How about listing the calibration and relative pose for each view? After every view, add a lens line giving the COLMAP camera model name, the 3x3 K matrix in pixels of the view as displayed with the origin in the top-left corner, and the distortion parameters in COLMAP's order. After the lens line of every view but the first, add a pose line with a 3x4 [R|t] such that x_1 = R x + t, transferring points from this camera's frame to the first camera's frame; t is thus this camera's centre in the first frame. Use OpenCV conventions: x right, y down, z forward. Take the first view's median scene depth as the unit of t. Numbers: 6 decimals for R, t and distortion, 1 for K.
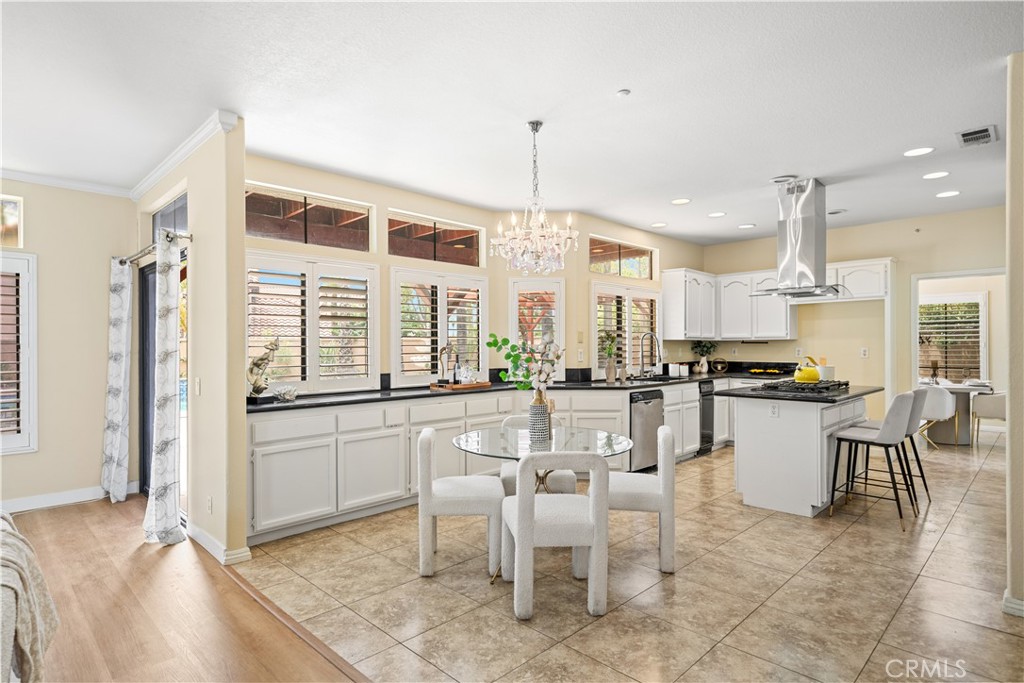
lens RADIAL K [[545.5, 0, 507.6], [0, 545.5, 346.1], [0, 0, 1]] dist [0.004697, 0.000114]
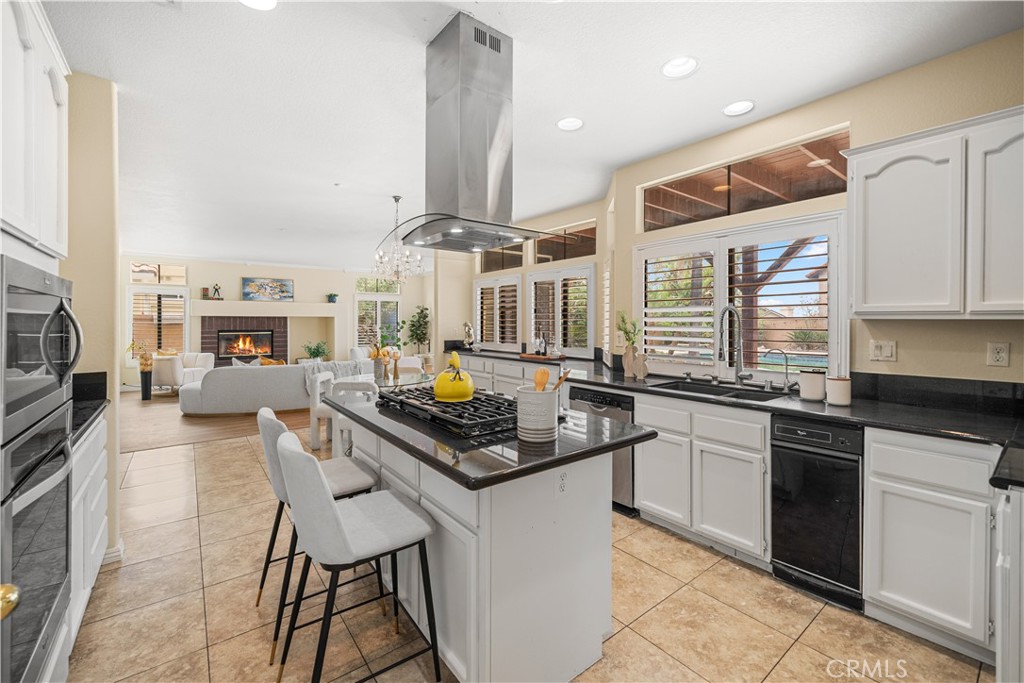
lens RADIAL K [[427.6, 0, 509.6], [0, 427.6, 321.5], [0, 0, 1]] dist [-0.001834, -0.000064]
pose [[-0.133566, 0.001837, -0.991038, 0.700886], [-0.001065, 0.999997, 0.001997, -0.009868], [0.991039, 0.001322, -0.133564, 0.800678]]
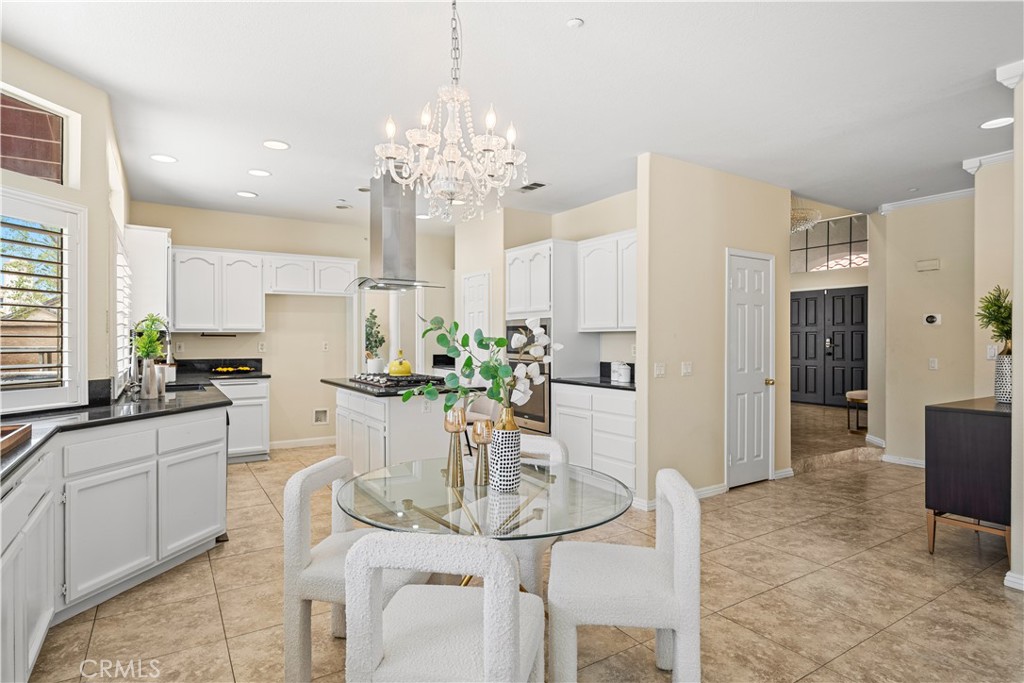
lens RADIAL K [[545.5, 0, 508.0], [0, 545.5, 342.0], [0, 0, 1]] dist [0.004697, 0.000114]
pose [[0.220412, -0.001147, 0.975406, -0.274507], [-0.000202, 0.999999, 0.001222, 0.002567], [-0.975407, -0.000466, 0.220412, 0.421599]]
